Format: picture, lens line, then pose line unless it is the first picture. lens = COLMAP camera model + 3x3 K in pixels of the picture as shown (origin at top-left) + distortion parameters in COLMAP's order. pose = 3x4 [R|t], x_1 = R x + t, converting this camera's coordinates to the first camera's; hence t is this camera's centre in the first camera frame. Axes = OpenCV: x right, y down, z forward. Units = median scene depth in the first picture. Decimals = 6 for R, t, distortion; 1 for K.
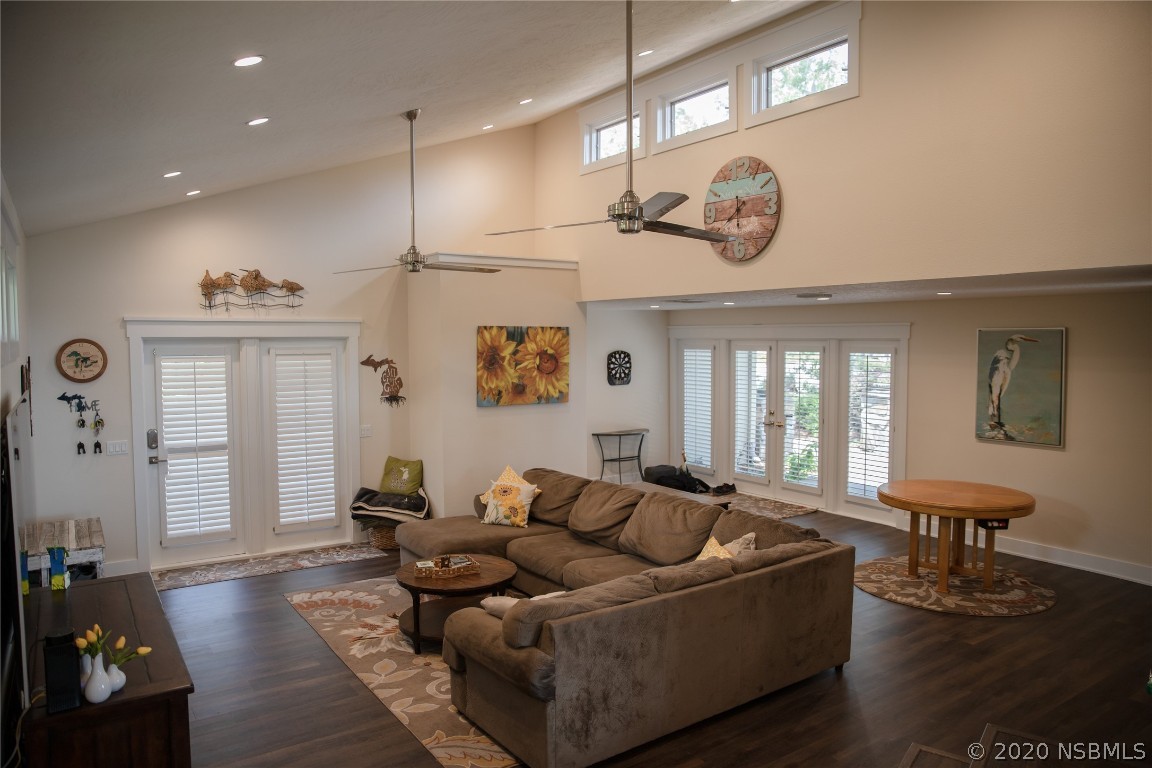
lens RADIAL K [[790.7, 0, 580.7], [0, 790.7, 384.7], [0, 0, 1]] dist [-0.093105, 0.054567]
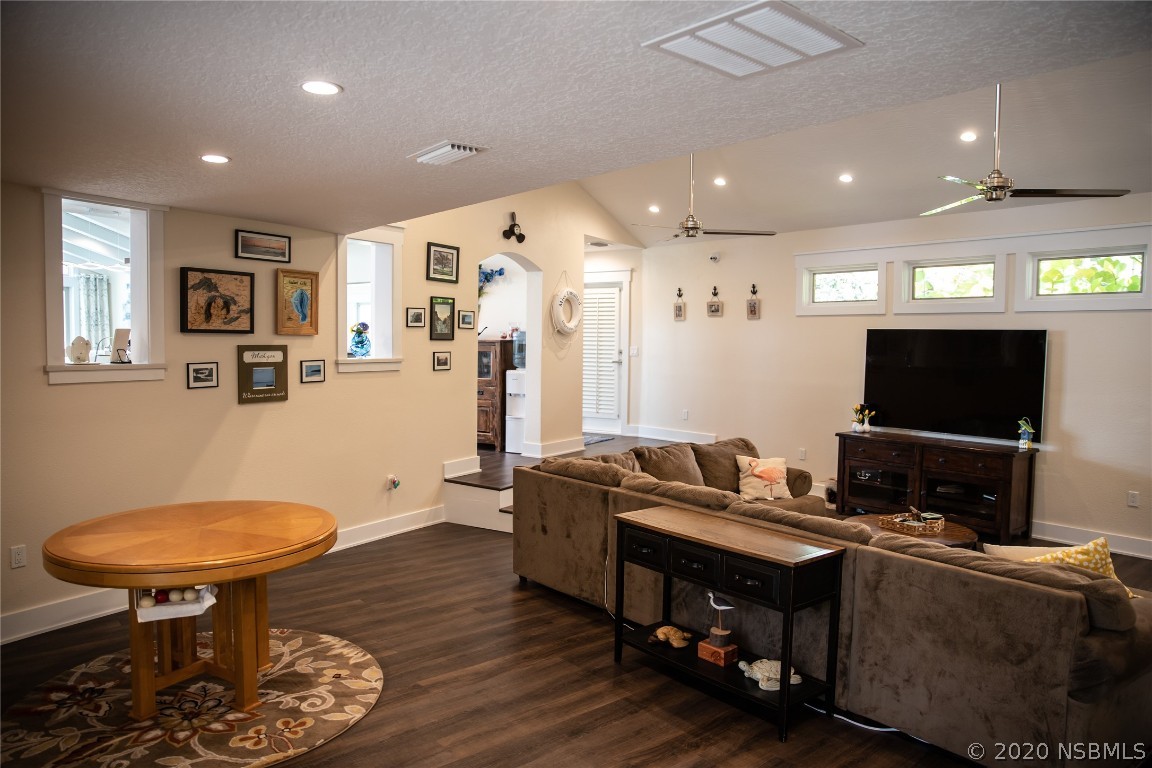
lens RADIAL K [[790.7, 0, 580.7], [0, 790.7, 384.7], [0, 0, 1]] dist [-0.093105, 0.054567]
pose [[-0.994985, 0.008343, -0.099679, 0.285192], [-0.002410, 0.994226, 0.107277, -0.018156], [0.099999, 0.106979, -0.989220, 1.641299]]
